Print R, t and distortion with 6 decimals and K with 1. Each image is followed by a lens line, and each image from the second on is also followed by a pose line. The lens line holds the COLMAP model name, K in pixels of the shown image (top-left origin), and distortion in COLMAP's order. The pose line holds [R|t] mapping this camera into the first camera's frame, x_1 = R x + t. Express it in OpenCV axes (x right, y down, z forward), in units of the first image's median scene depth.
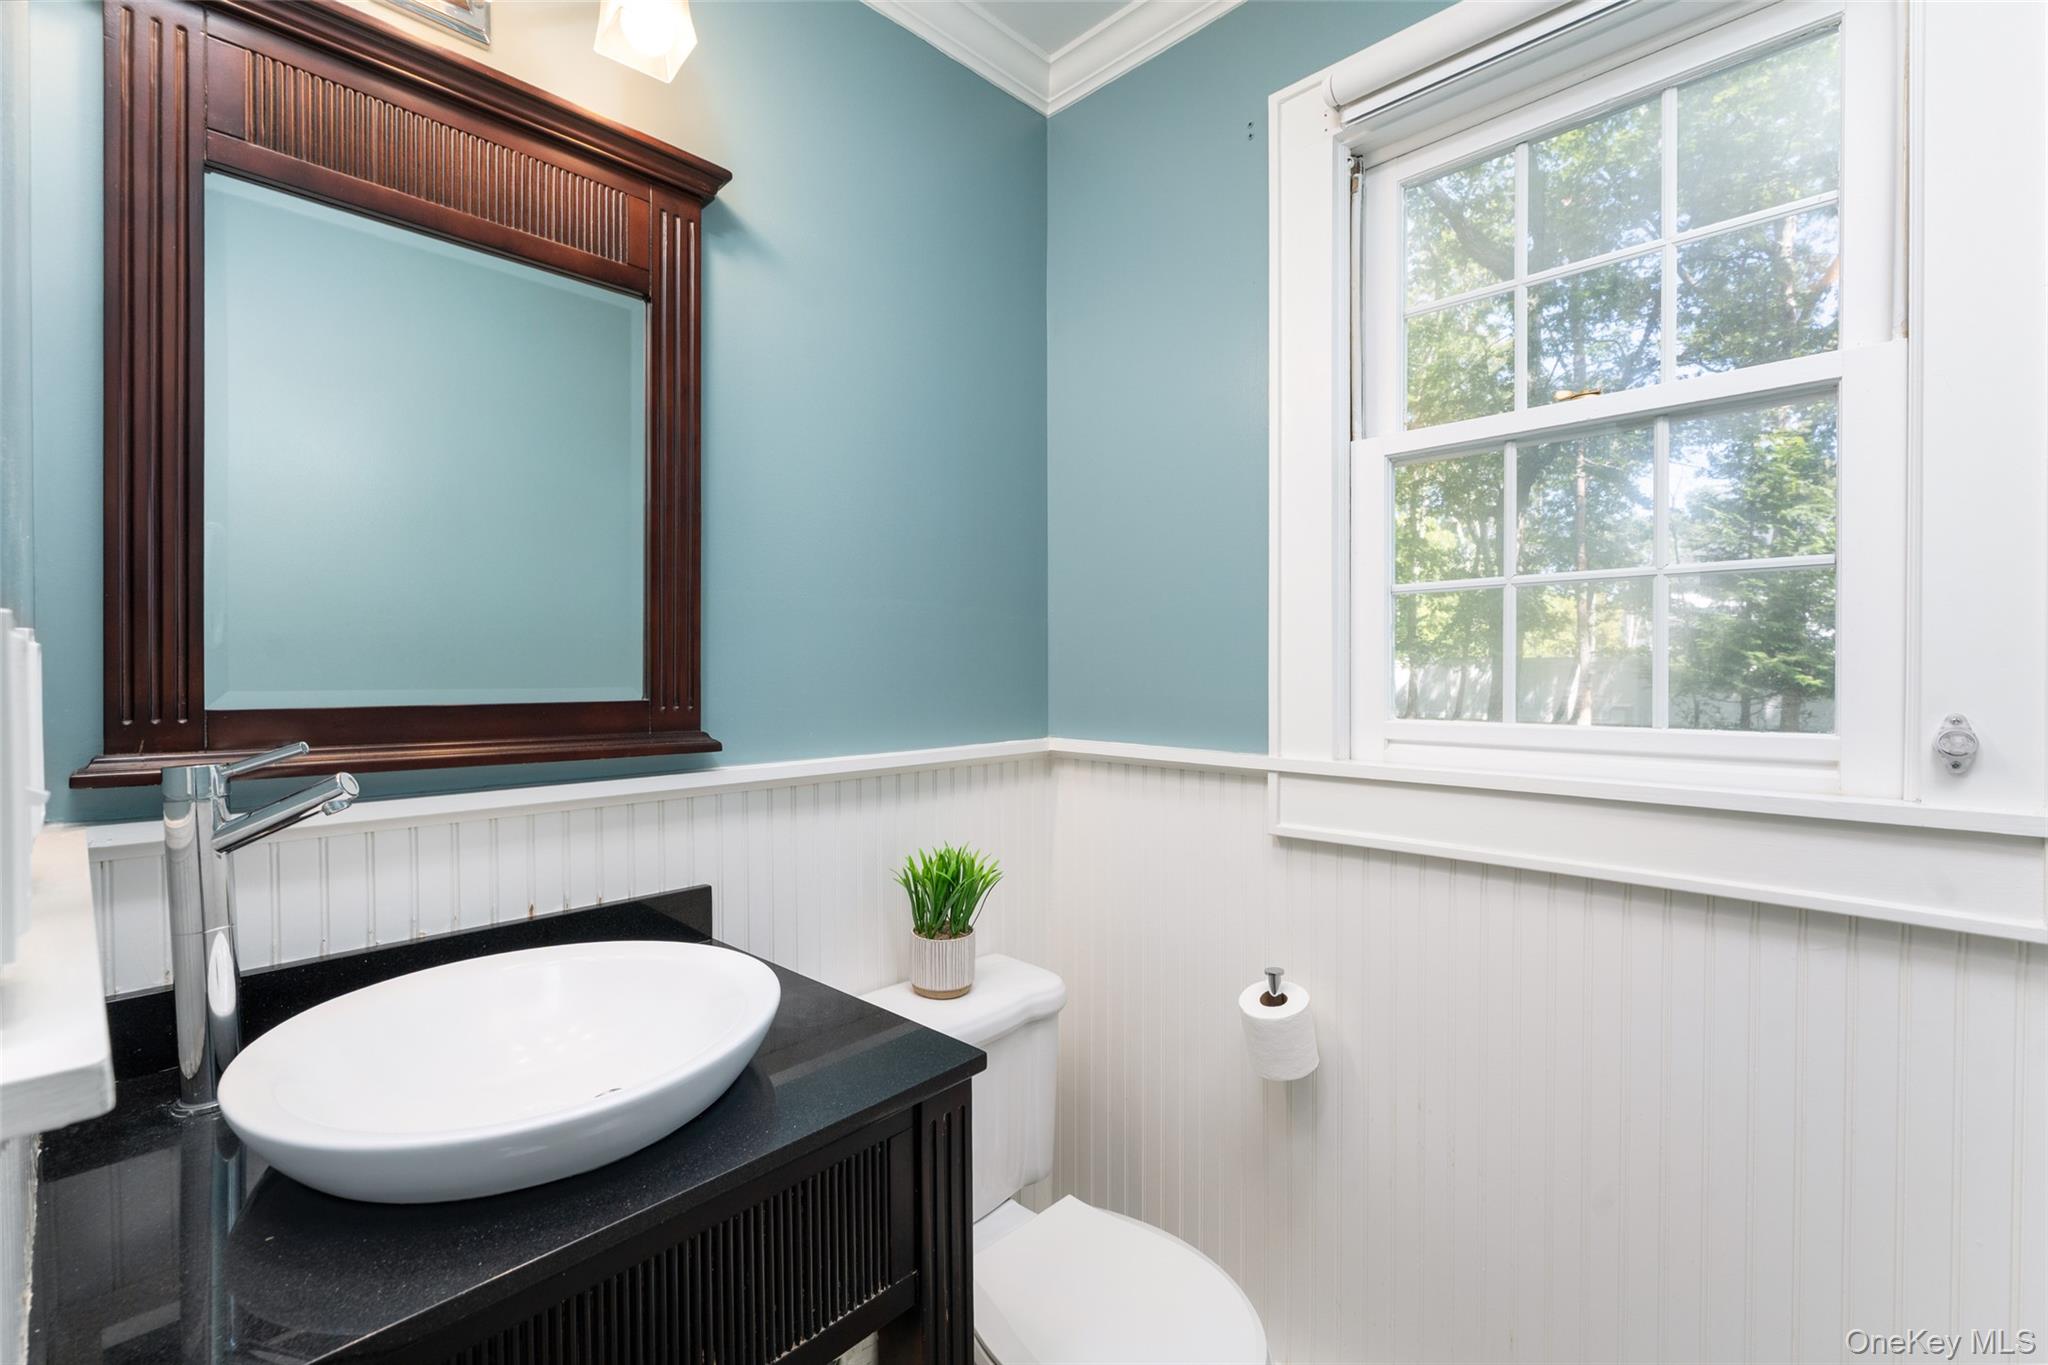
lens RADIAL K [[920.4, 0, 1024.0], [0, 920.4, 682.5], [0, 0, 1]] dist [-0.000061, 0.000019]
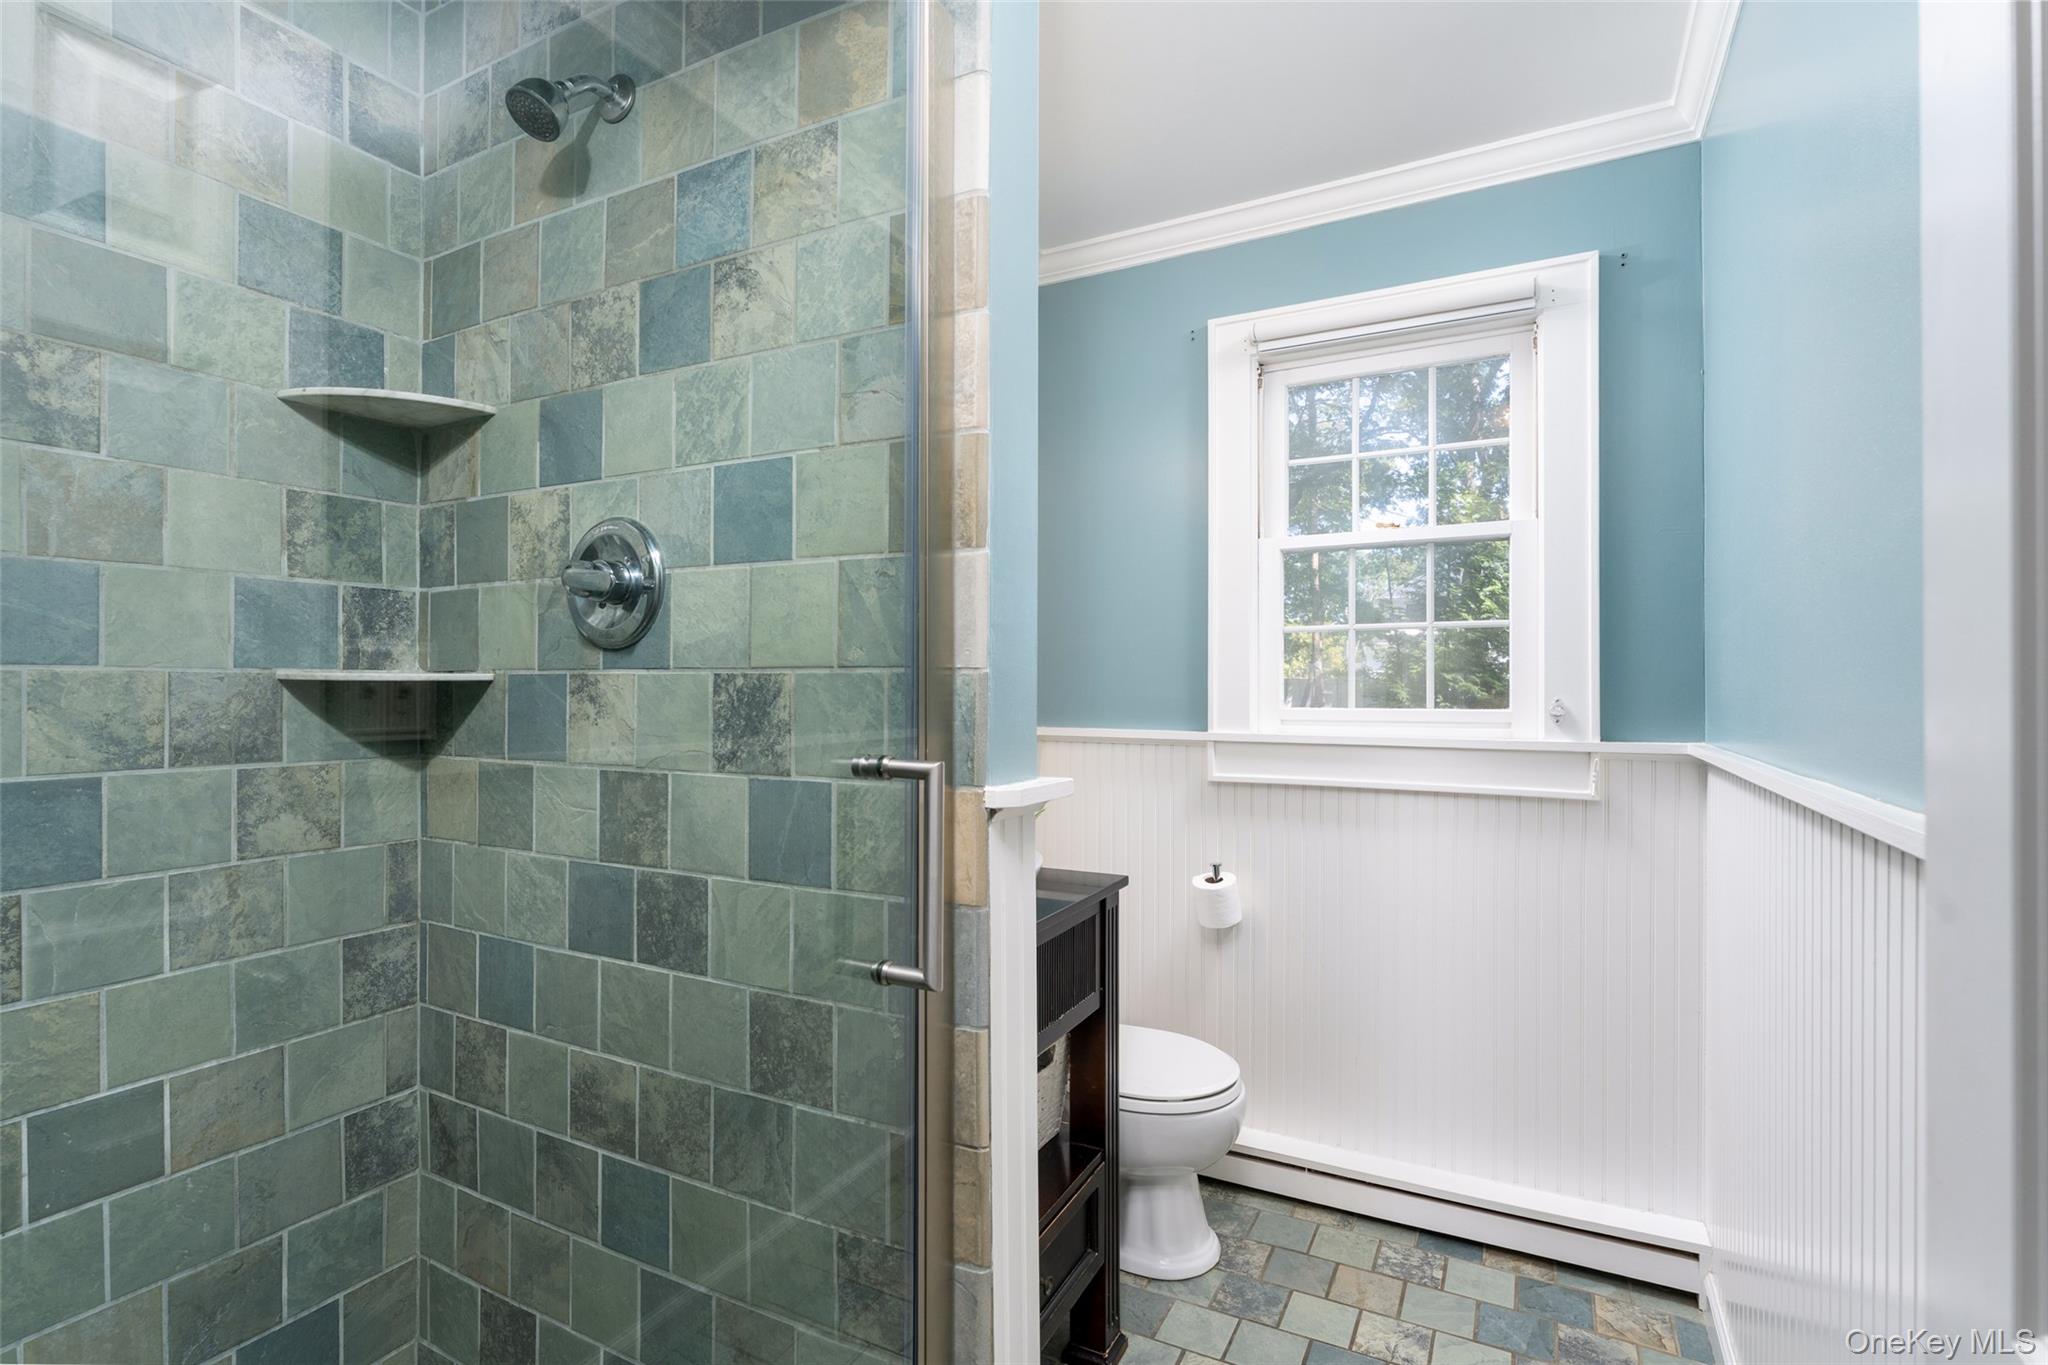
lens RADIAL K [[961.5, 0, 1024.0], [0, 961.5, 682.5], [0, 0, 1]] dist [0.000818, 0.000012]
pose [[0.967604, 0.007477, 0.252363, -0.464748], [-0.002412, 0.999790, -0.020372, 0.029572], [-0.252462, 0.019103, 0.967418, -0.529896]]
